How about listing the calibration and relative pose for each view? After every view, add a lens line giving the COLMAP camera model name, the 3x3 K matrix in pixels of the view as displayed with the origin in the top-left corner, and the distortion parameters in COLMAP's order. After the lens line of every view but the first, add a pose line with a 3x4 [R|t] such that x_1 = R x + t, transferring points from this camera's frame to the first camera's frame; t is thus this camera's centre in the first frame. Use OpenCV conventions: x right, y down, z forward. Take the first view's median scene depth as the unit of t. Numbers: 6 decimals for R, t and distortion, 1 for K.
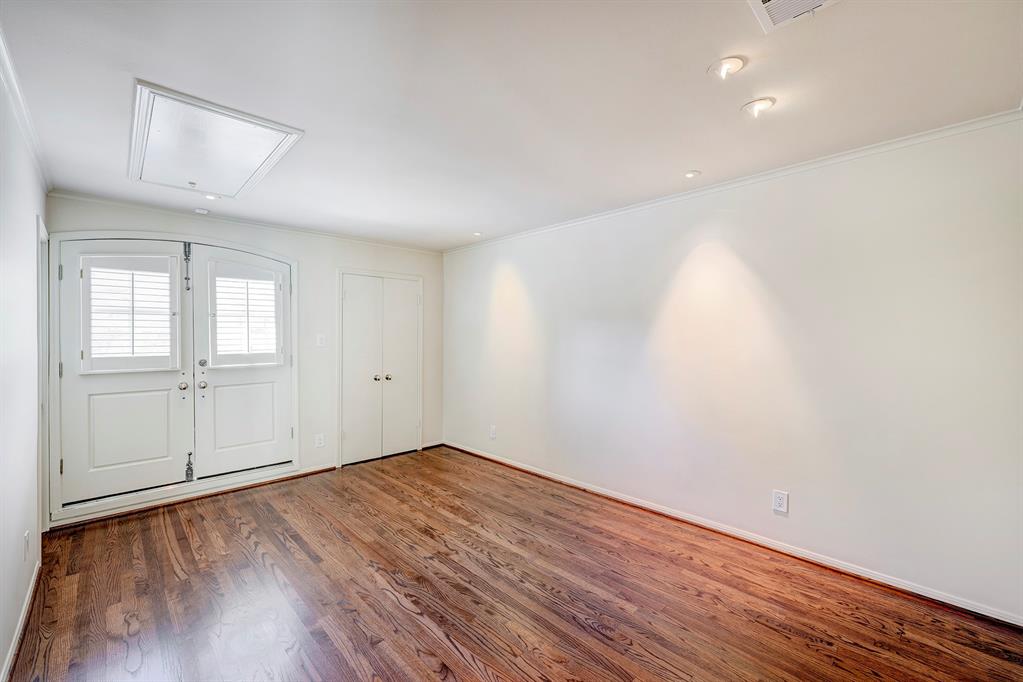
lens RADIAL K [[437.0, 0, 513.0], [0, 437.0, 330.3], [0, 0, 1]] dist [0.001161, 0.000227]
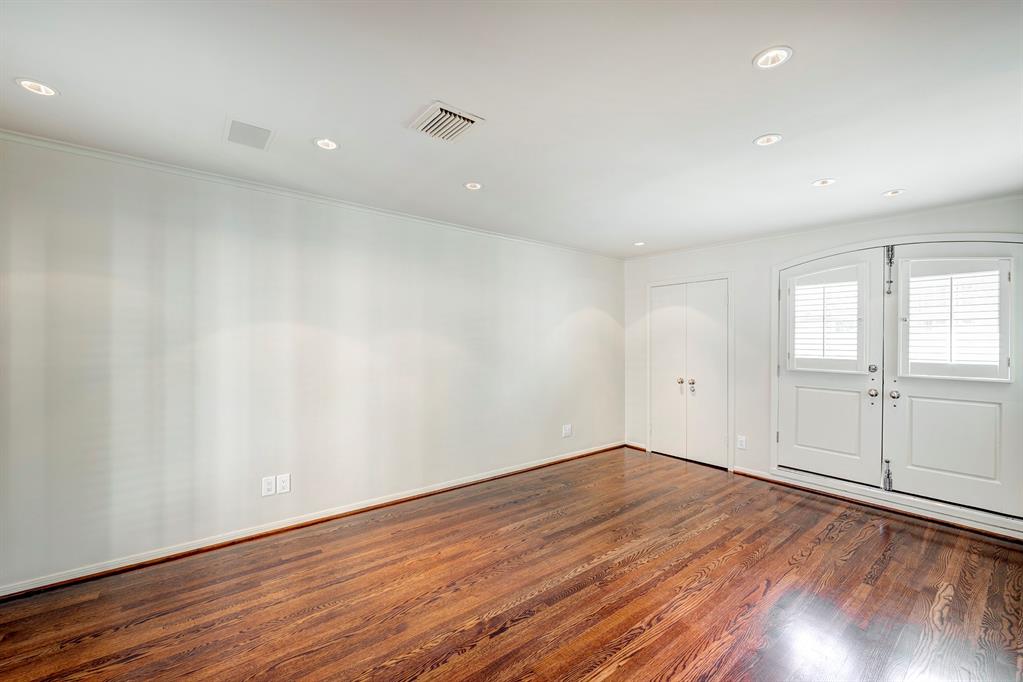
lens RADIAL K [[407.7, 0, 511.5], [0, 407.7, 341.0], [0, 0, 1]] dist [-0.000496, -0.000077]
pose [[-0.080090, 0.010707, -0.996730, 0.255282], [-0.000040, 0.999942, 0.010744, 0.001791], [0.996788, 0.000900, -0.080085, 0.253076]]
